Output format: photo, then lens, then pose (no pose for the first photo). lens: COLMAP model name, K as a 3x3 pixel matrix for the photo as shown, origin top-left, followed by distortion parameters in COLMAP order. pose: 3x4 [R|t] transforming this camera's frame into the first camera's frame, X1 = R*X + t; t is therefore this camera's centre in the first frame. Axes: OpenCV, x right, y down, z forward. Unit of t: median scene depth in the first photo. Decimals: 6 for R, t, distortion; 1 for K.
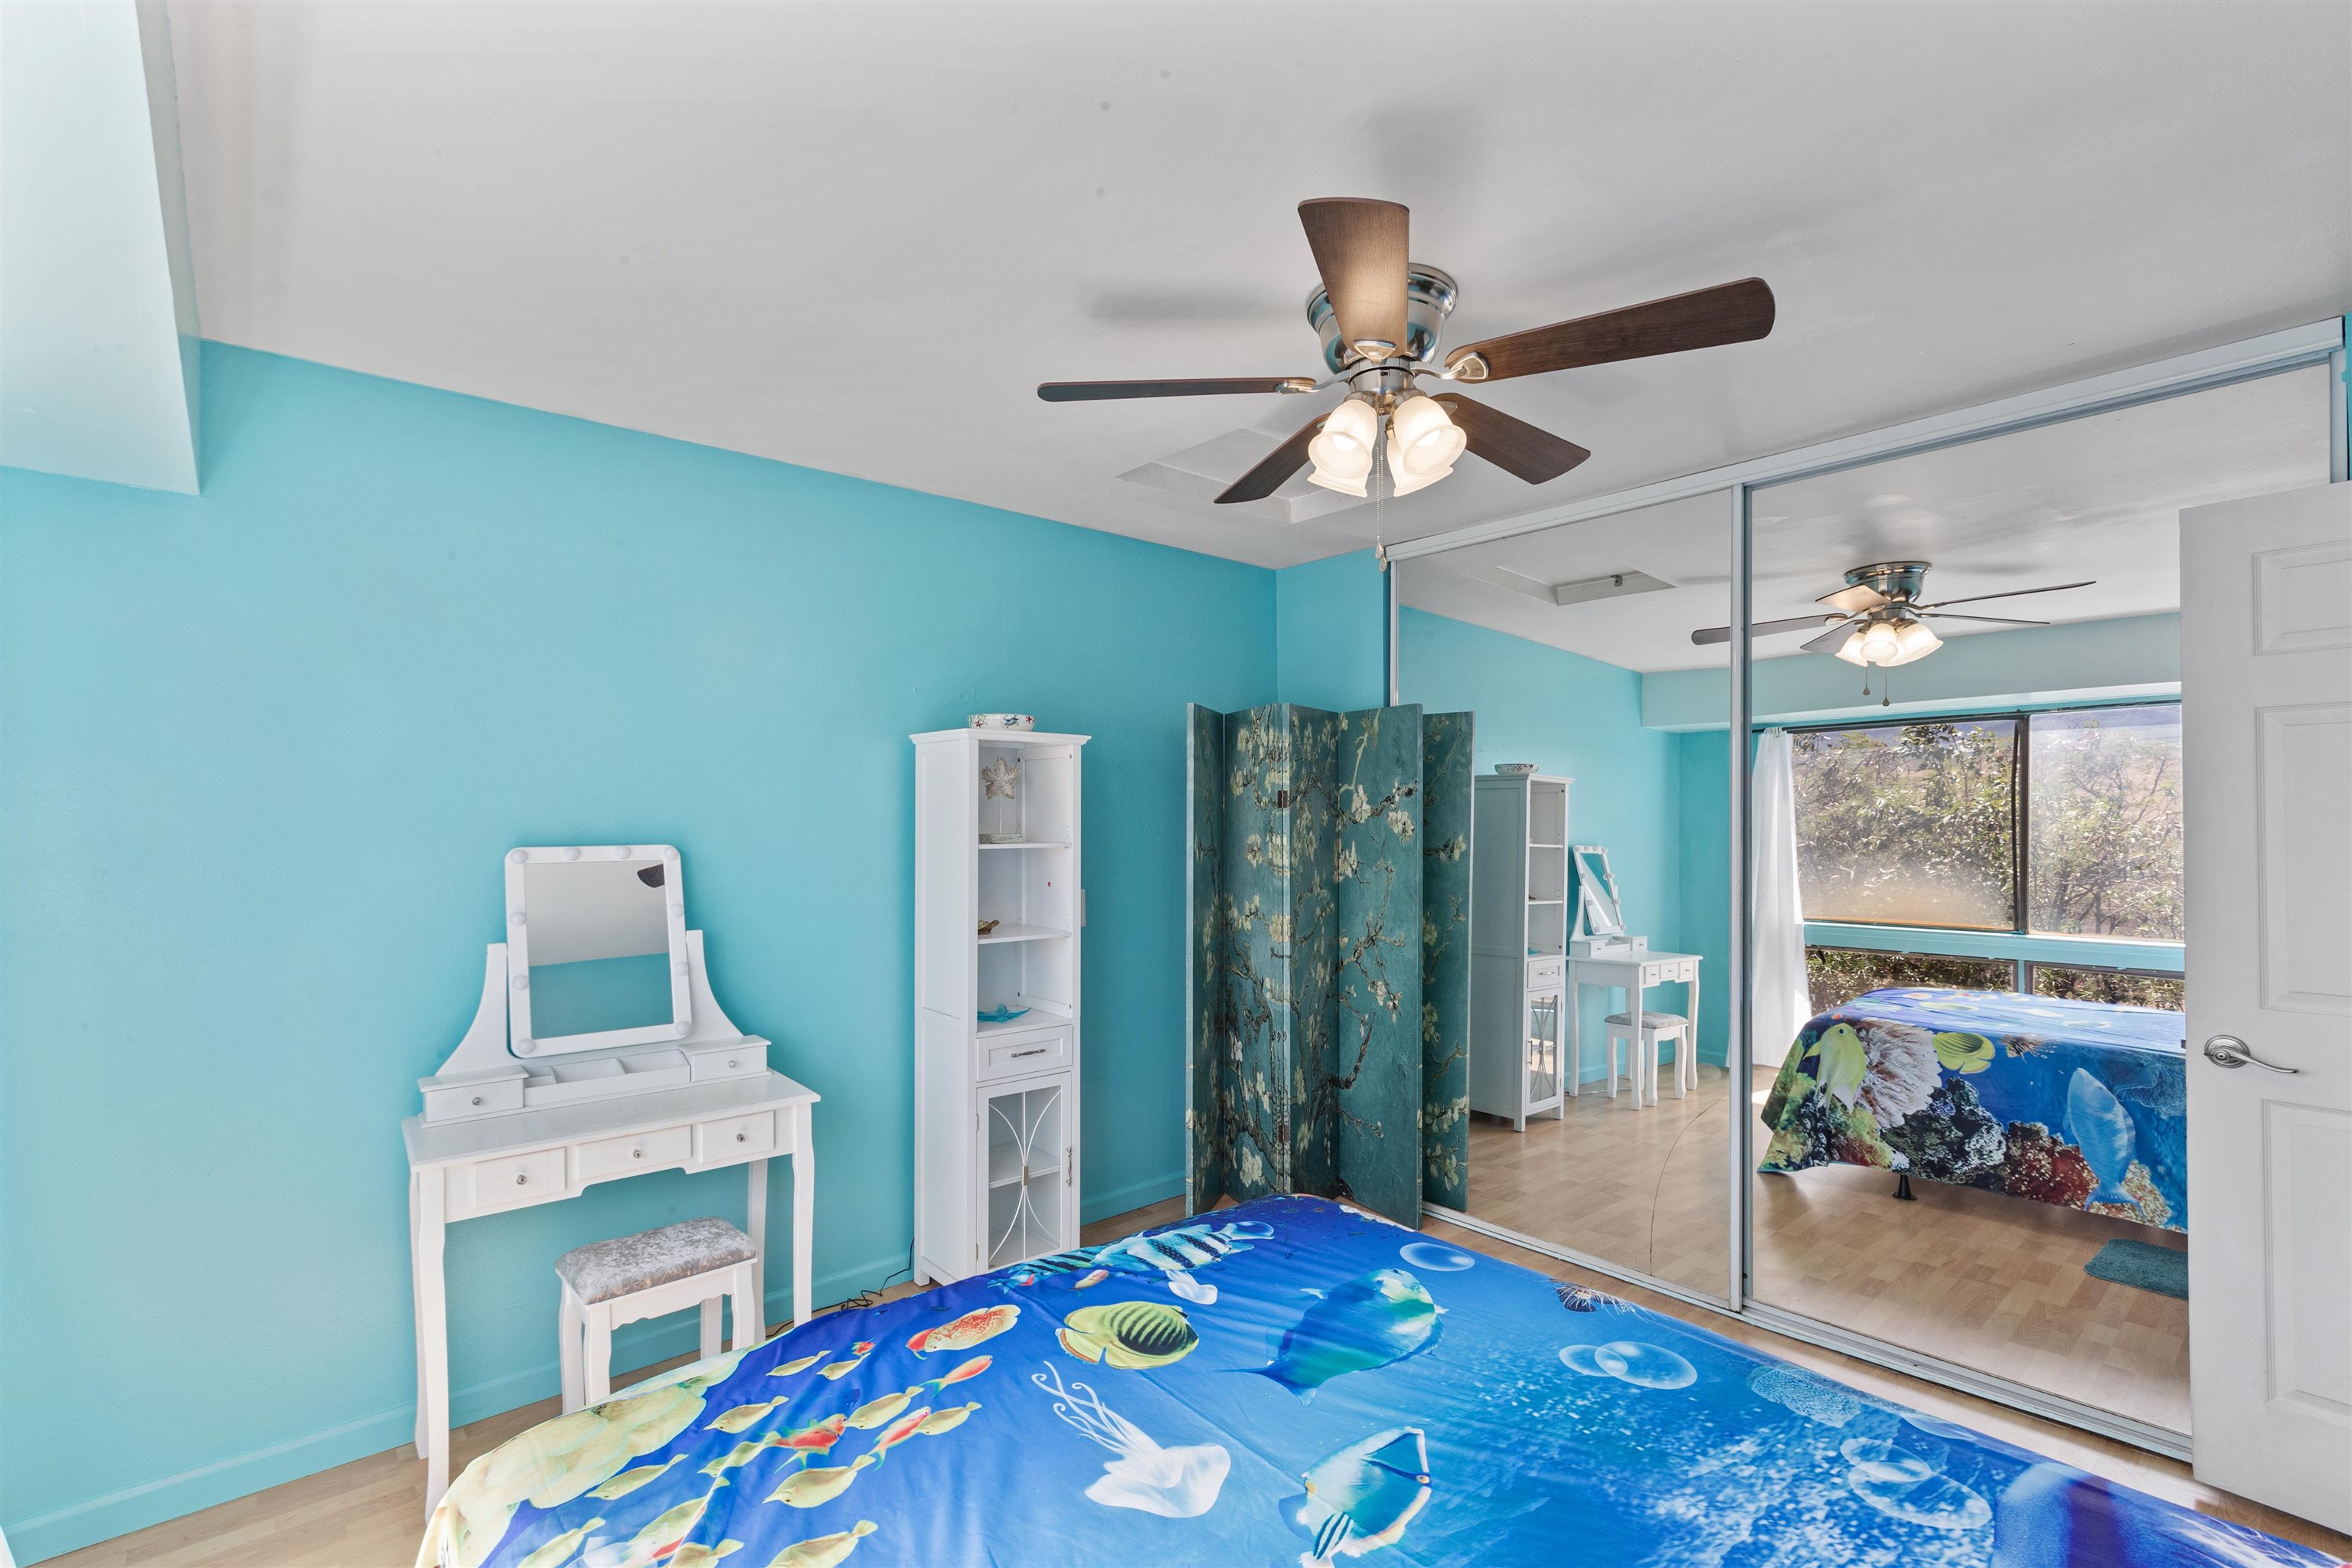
lens RADIAL K [[1015.8, 0, 1176.9], [0, 1015.8, 810.0], [0, 0, 1]] dist [-0.001317, -0.000210]
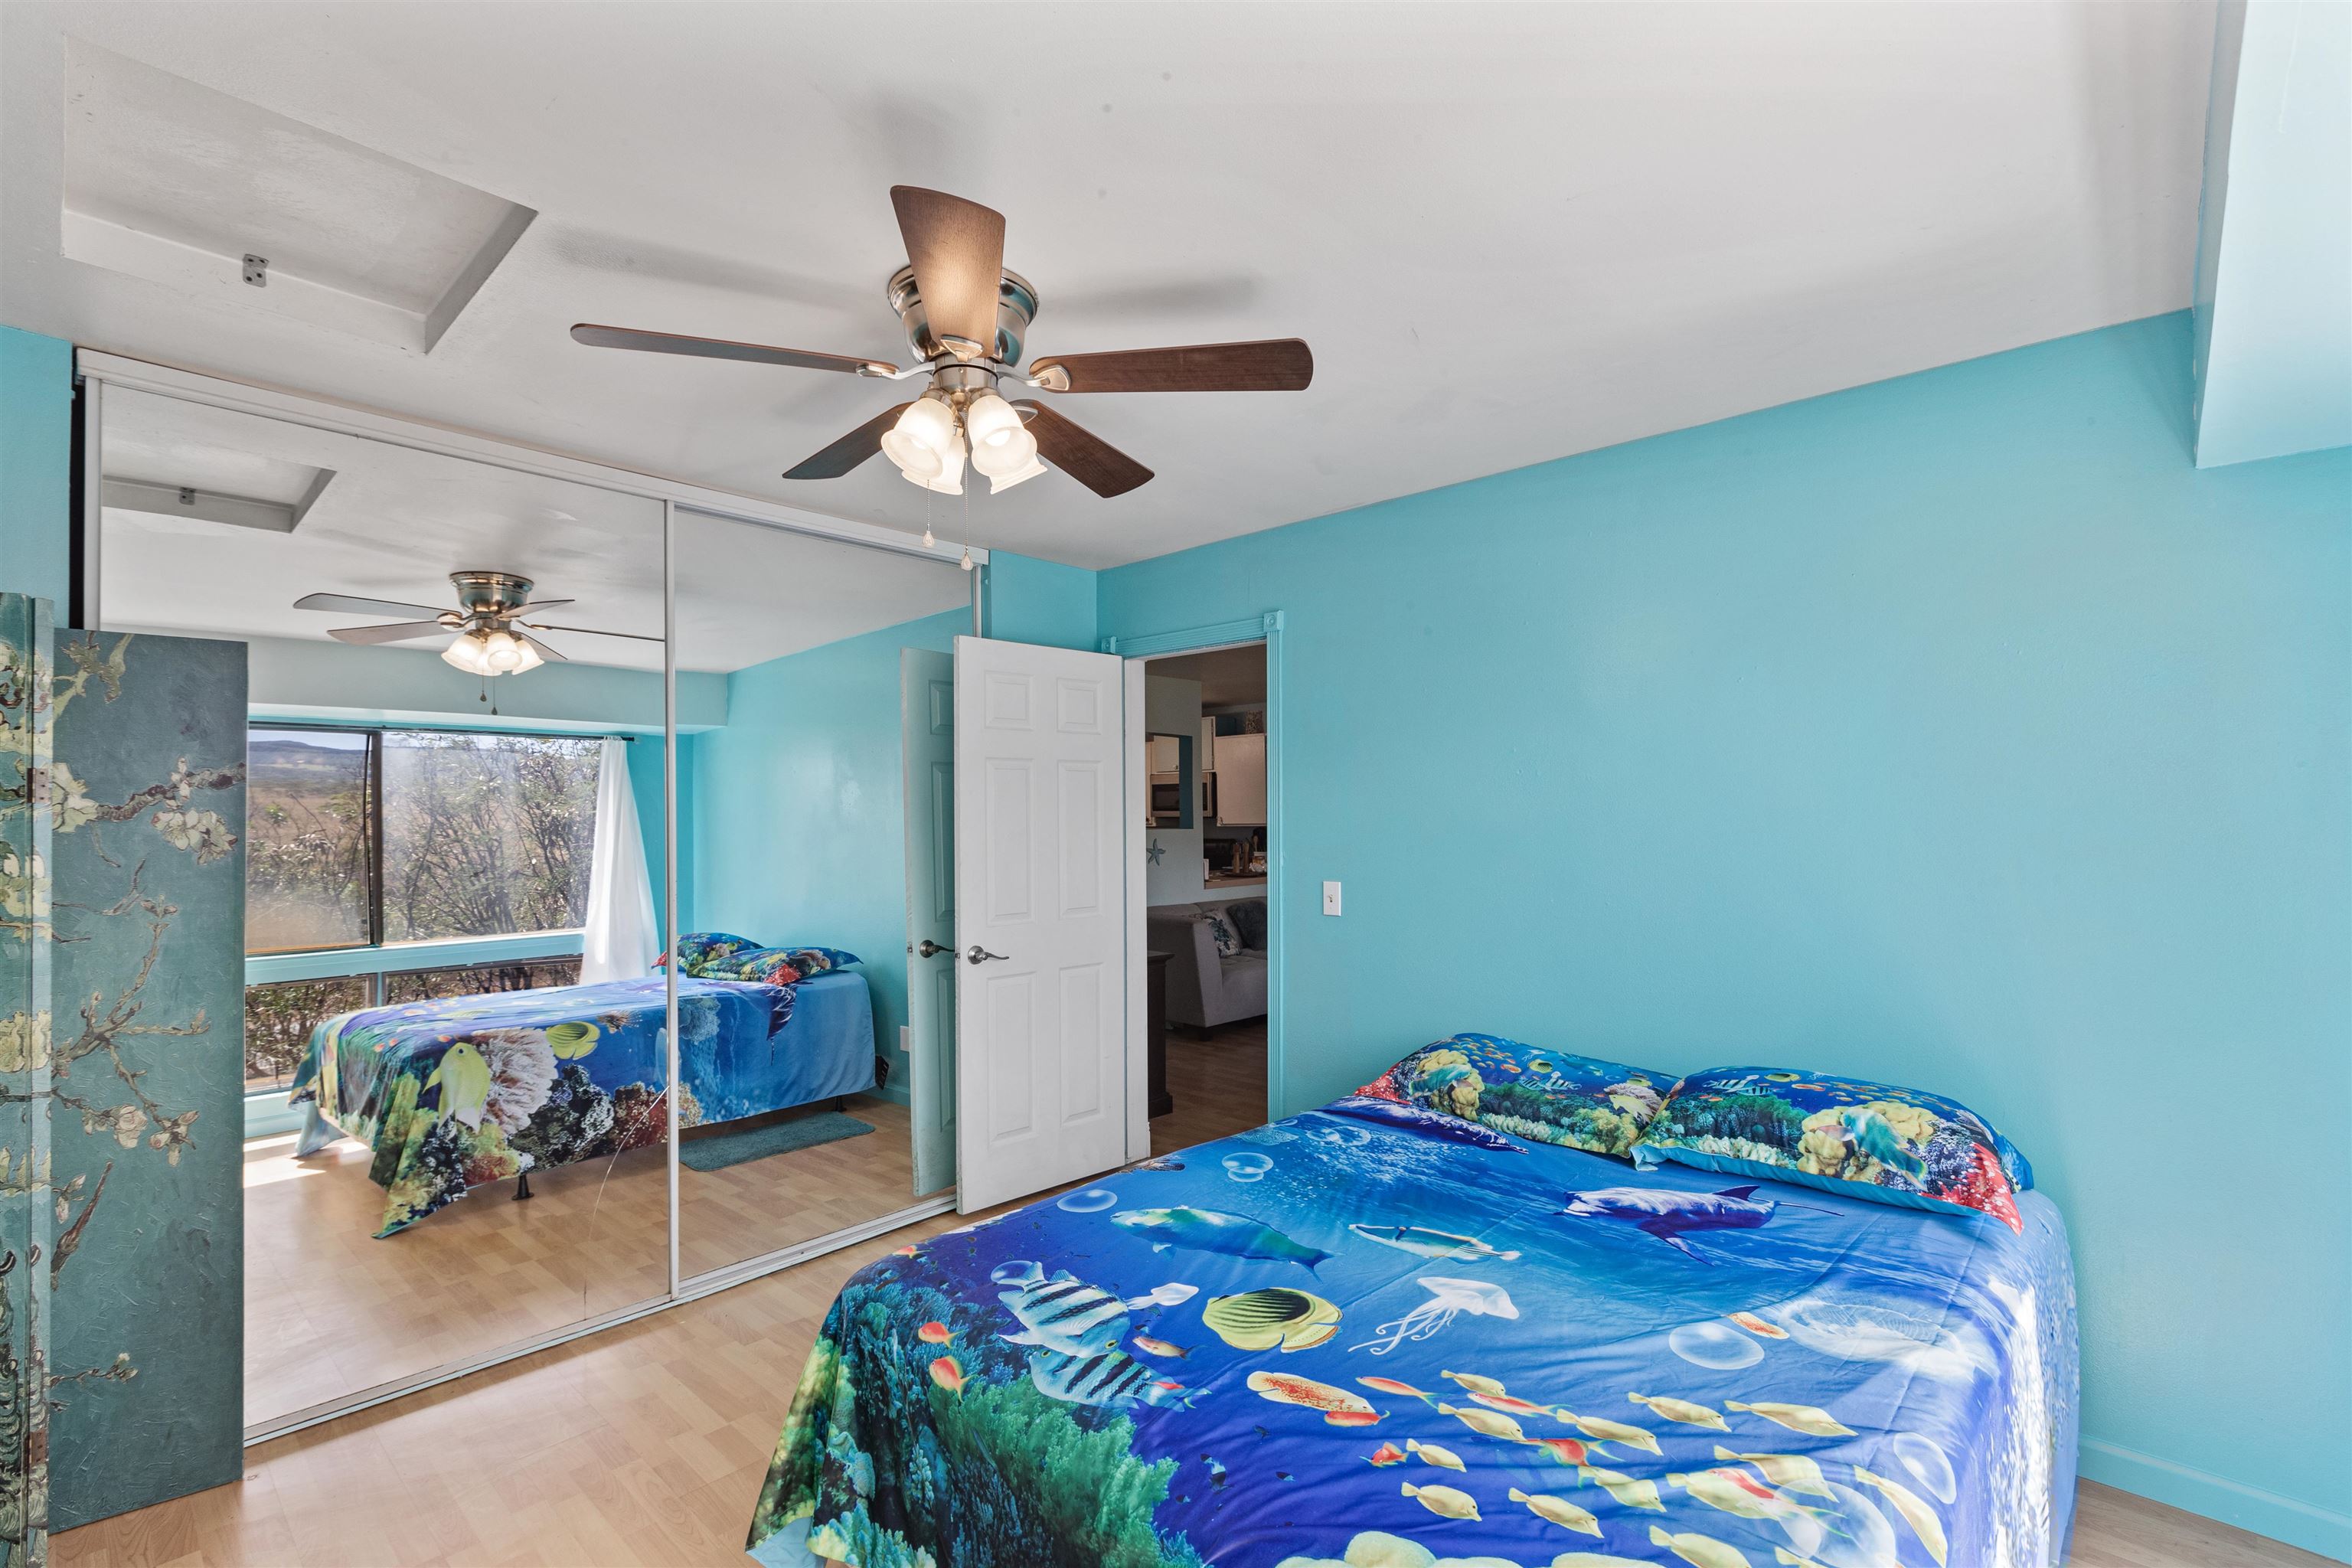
lens RADIAL K [[1055.0, 0, 1173.1], [0, 1055.0, 803.5], [0, 0, 1]] dist [-0.028873, -0.000410]
pose [[-0.069543, 0.021763, 0.997342, -0.413469], [0.010517, 0.999722, -0.021082, 0.015513], [-0.997523, 0.009023, -0.069753, 0.453815]]
